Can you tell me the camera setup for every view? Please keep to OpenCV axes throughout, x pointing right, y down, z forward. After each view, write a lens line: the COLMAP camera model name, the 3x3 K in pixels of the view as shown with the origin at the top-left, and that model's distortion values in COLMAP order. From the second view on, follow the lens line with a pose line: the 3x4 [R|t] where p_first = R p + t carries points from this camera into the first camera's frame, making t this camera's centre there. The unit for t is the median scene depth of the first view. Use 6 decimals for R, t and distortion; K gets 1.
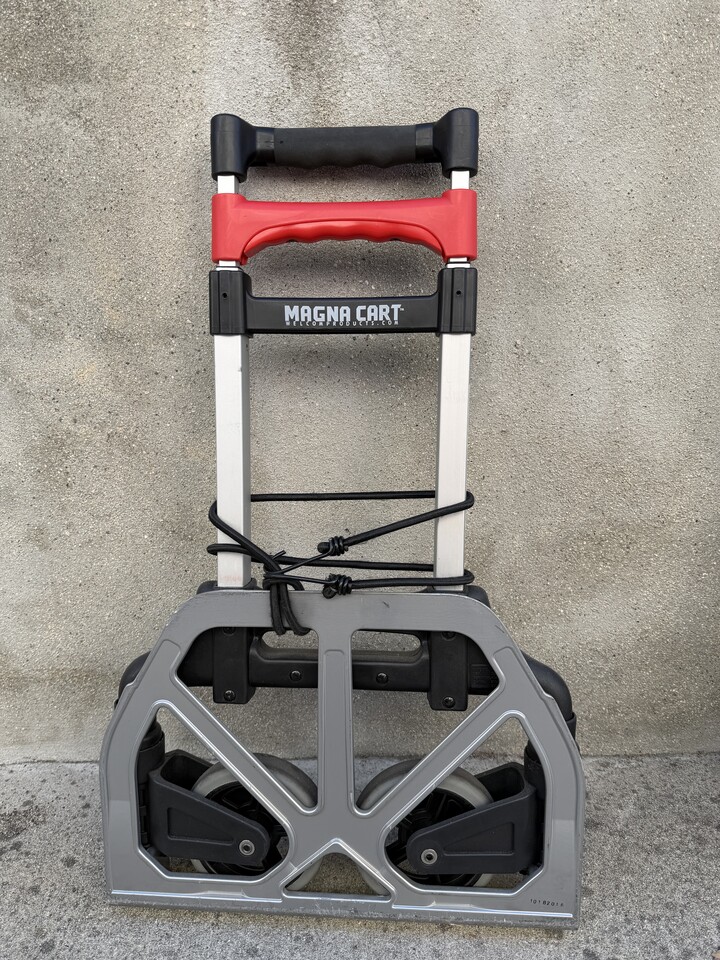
lens RADIAL K [[673.9, 0, 358.4], [0, 673.9, 482.1], [0, 0, 1]] dist [-0.024939, -0.026418]
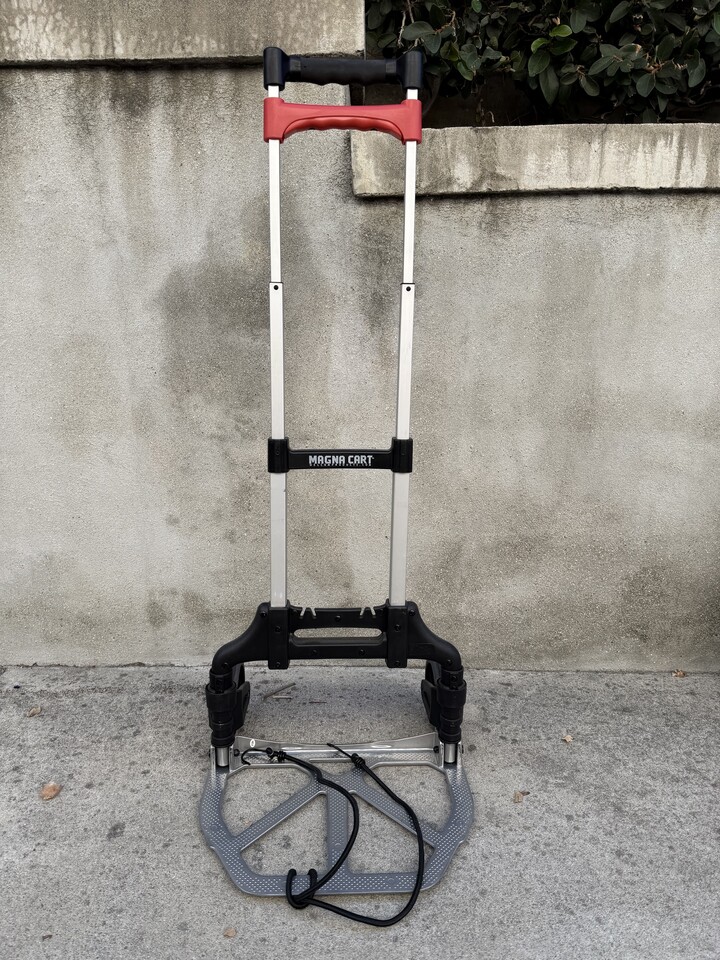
lens RADIAL K [[673.9, 0, 357.9], [0, 673.9, 478.8], [0, 0, 1]] dist [-0.024939, -0.026418]
pose [[0.999647, 0.025955, -0.005623, -0.097201], [-0.026413, 0.993704, -0.108876, 0.121653], [0.002762, 0.108986, 0.994039, -1.006811]]
